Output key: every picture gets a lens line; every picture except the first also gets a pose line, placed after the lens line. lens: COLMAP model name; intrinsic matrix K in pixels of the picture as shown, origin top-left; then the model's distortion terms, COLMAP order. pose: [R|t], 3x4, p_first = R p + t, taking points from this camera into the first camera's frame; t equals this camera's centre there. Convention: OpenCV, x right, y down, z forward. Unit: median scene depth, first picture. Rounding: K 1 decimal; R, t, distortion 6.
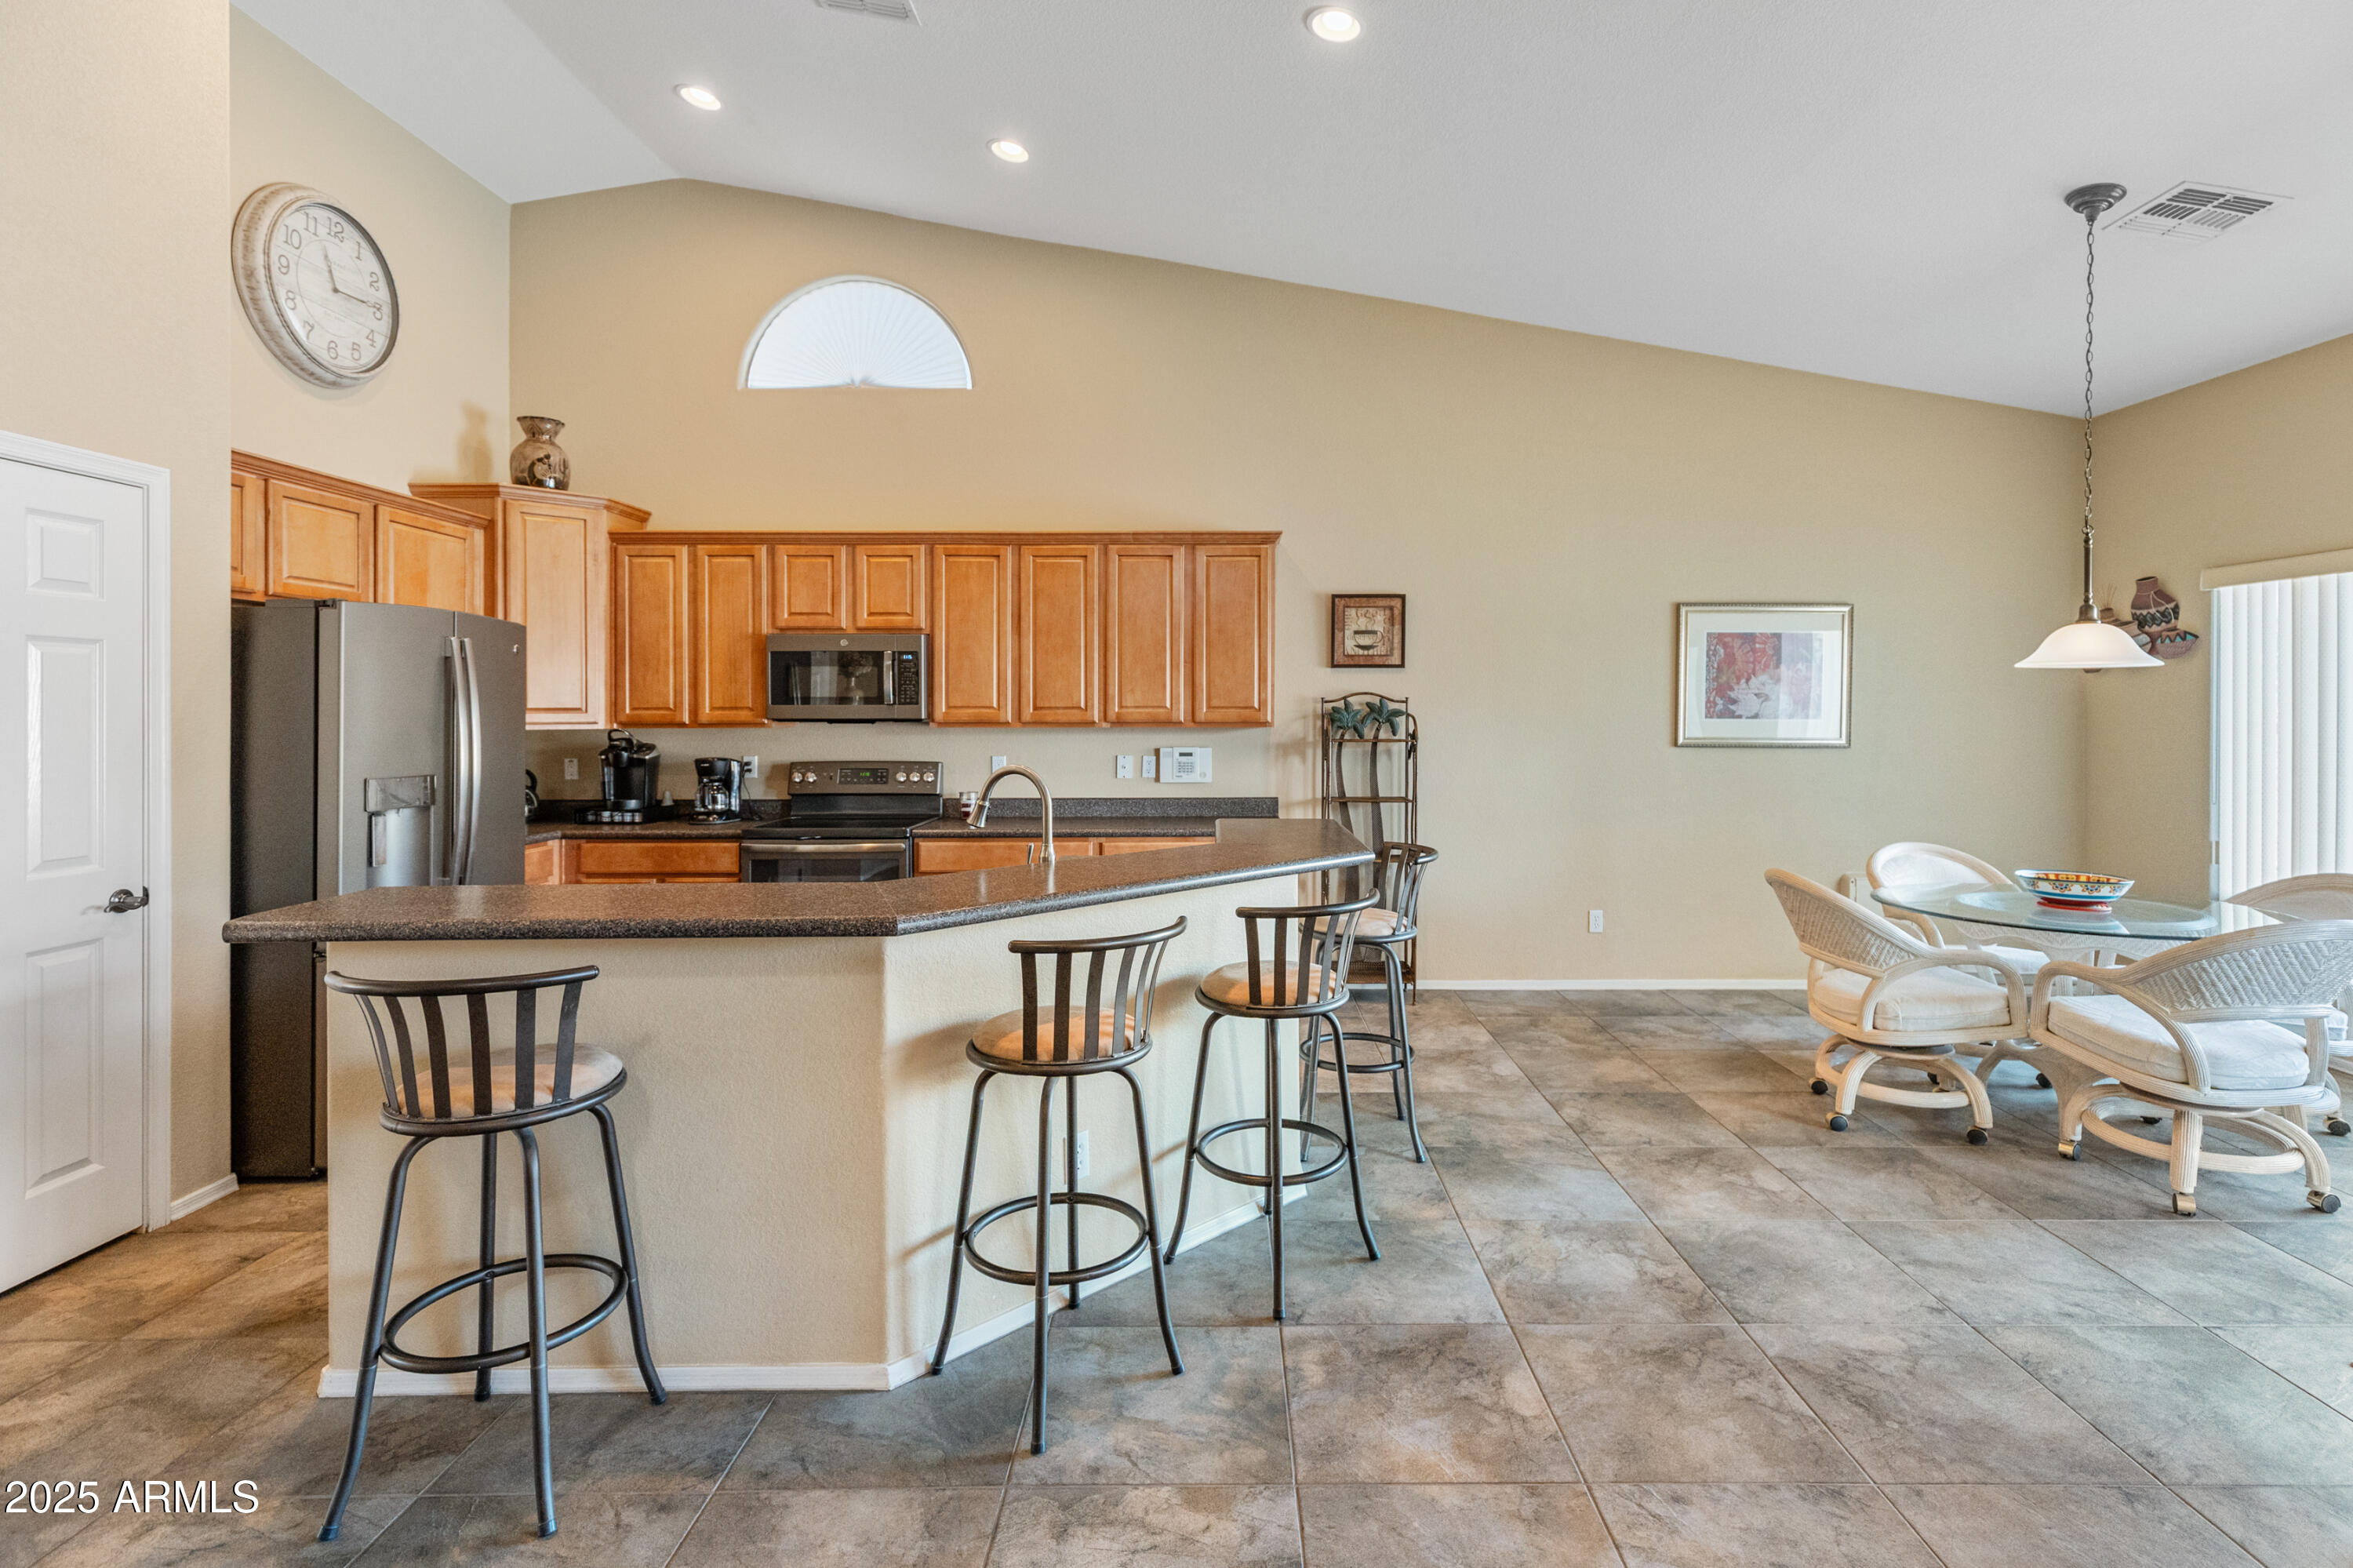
lens RADIAL K [[1103.3, 0, 1224.7], [0, 1103.3, 722.6], [0, 0, 1]] dist [0.009564, -0.000891]
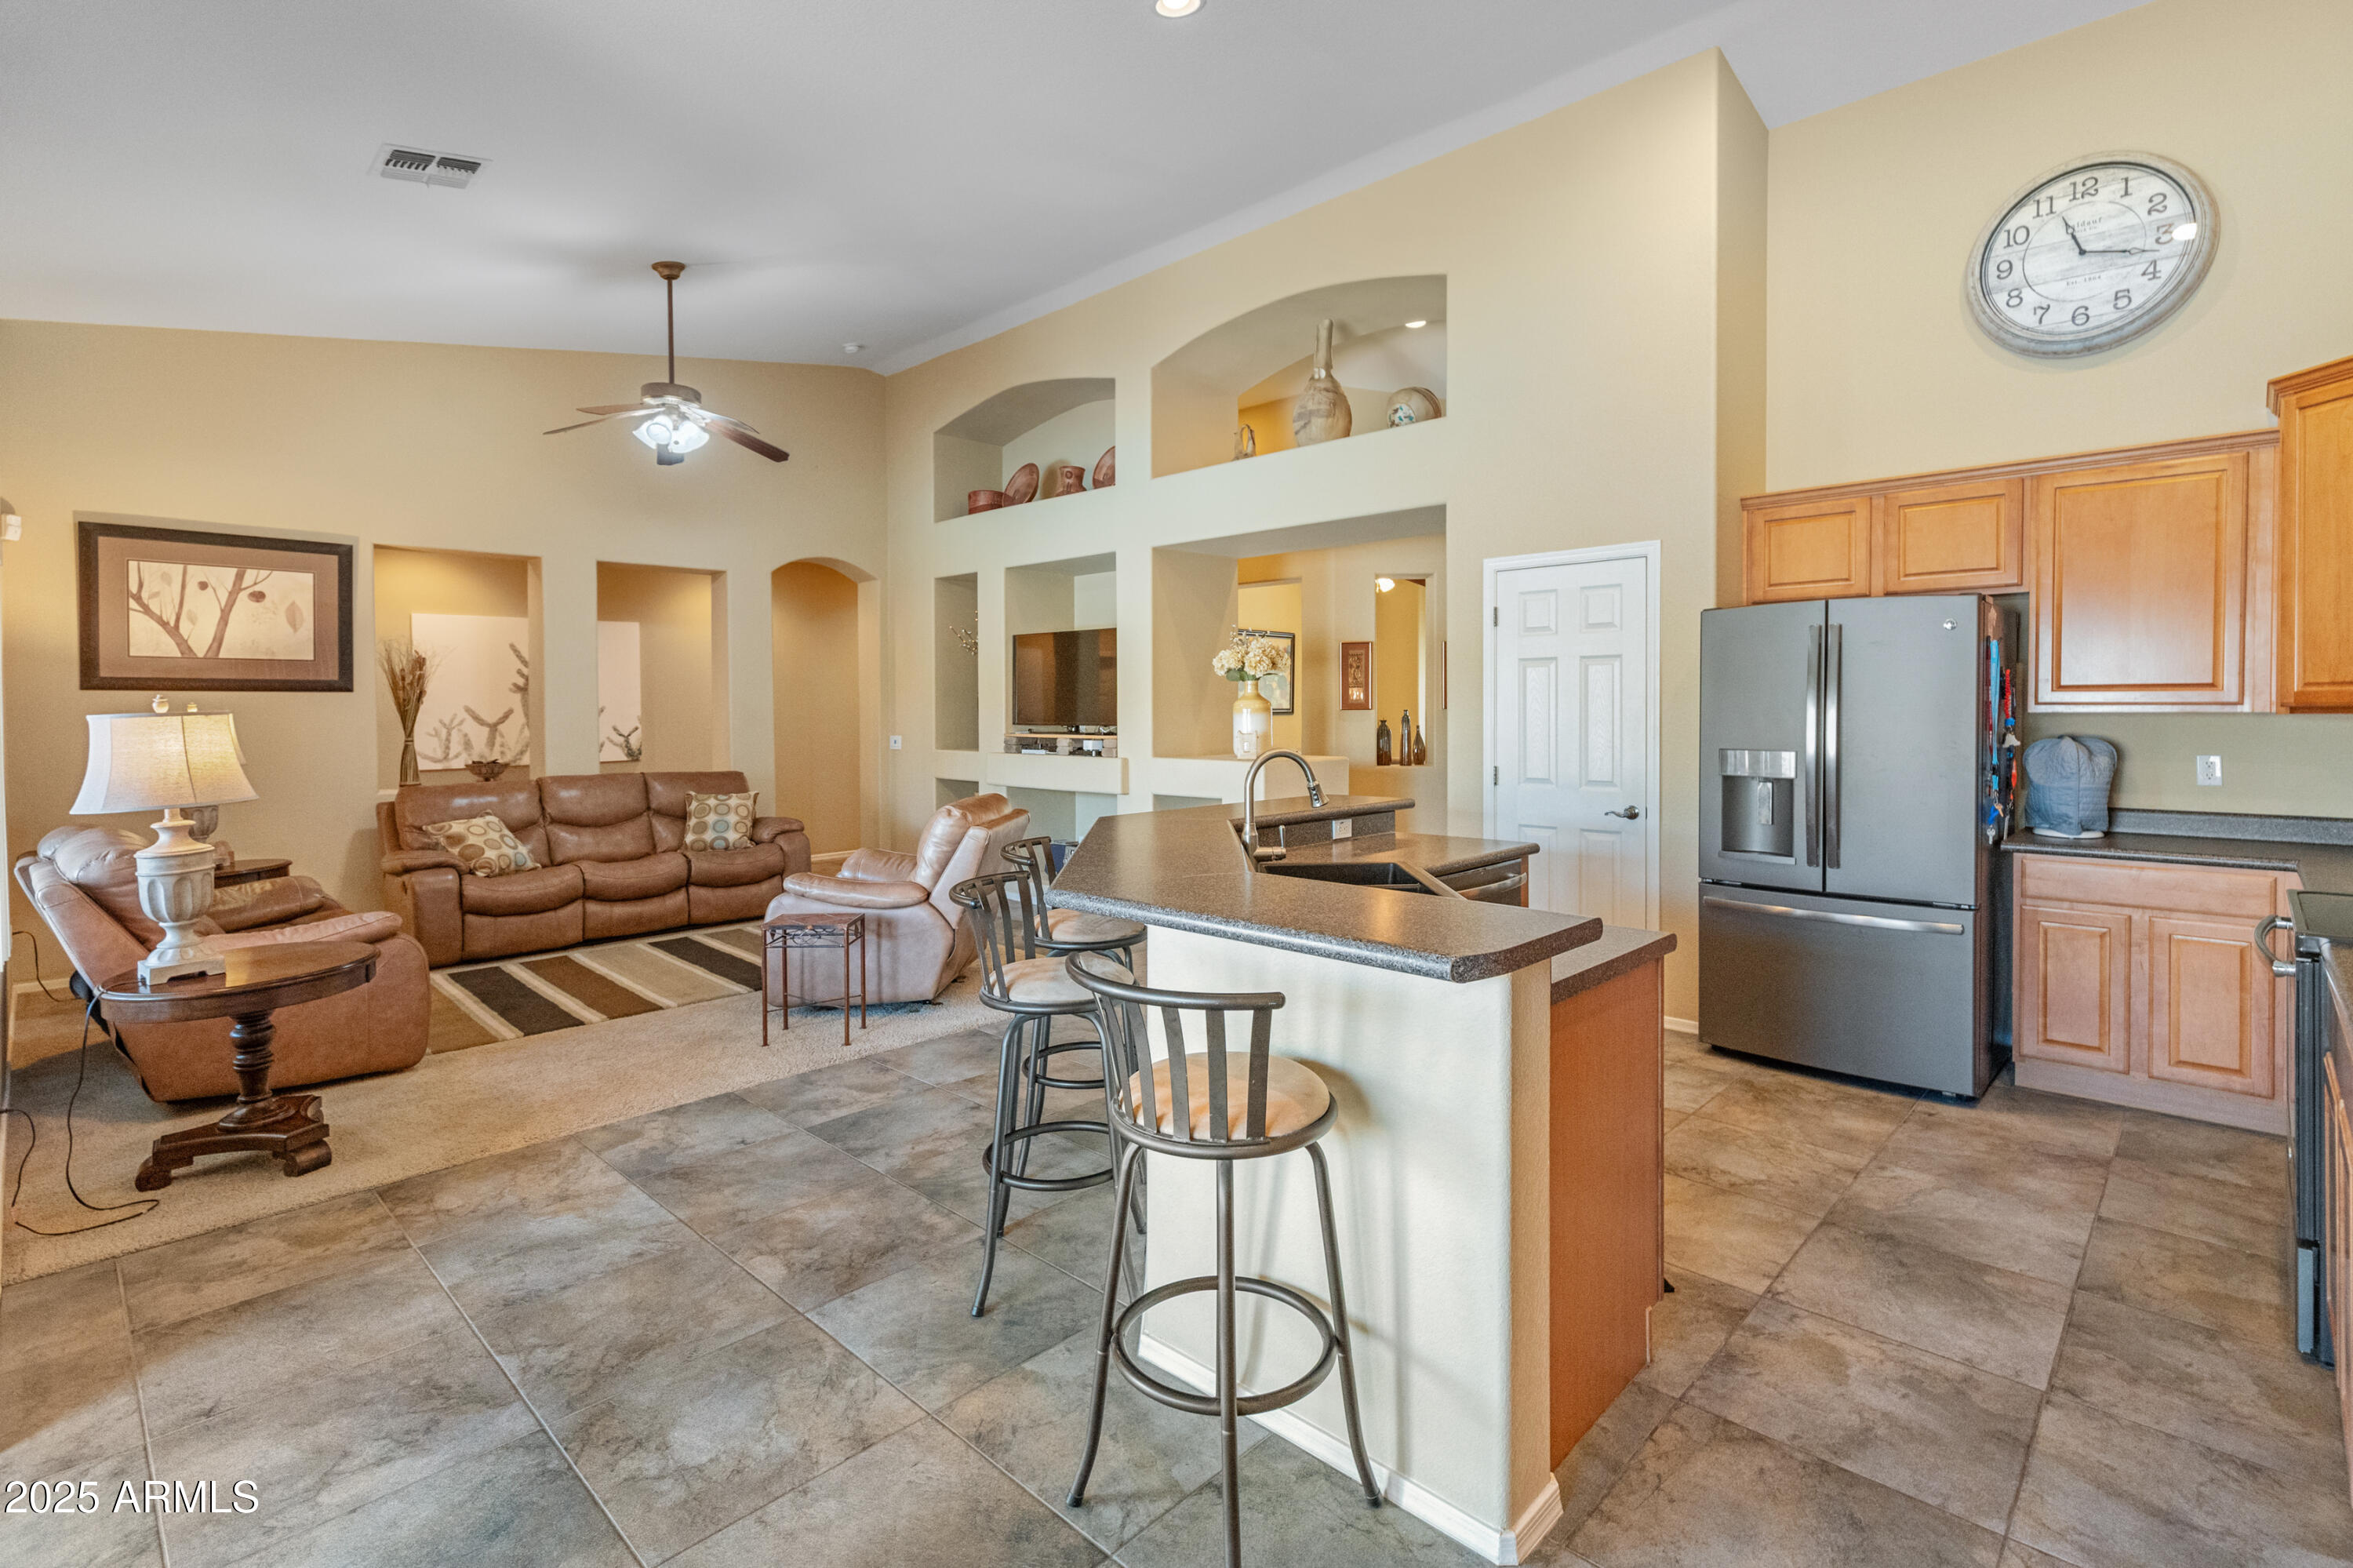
lens RADIAL K [[1103.3, 0, 1189.7], [0, 1103.3, 702.3], [0, 0, 1]] dist [0.009564, -0.000891]
pose [[-0.695629, 0.001425, -0.718400, 0.352651], [0.001574, 0.999999, 0.000459, -0.002663], [0.718399, -0.000811, -0.695631, 0.939648]]
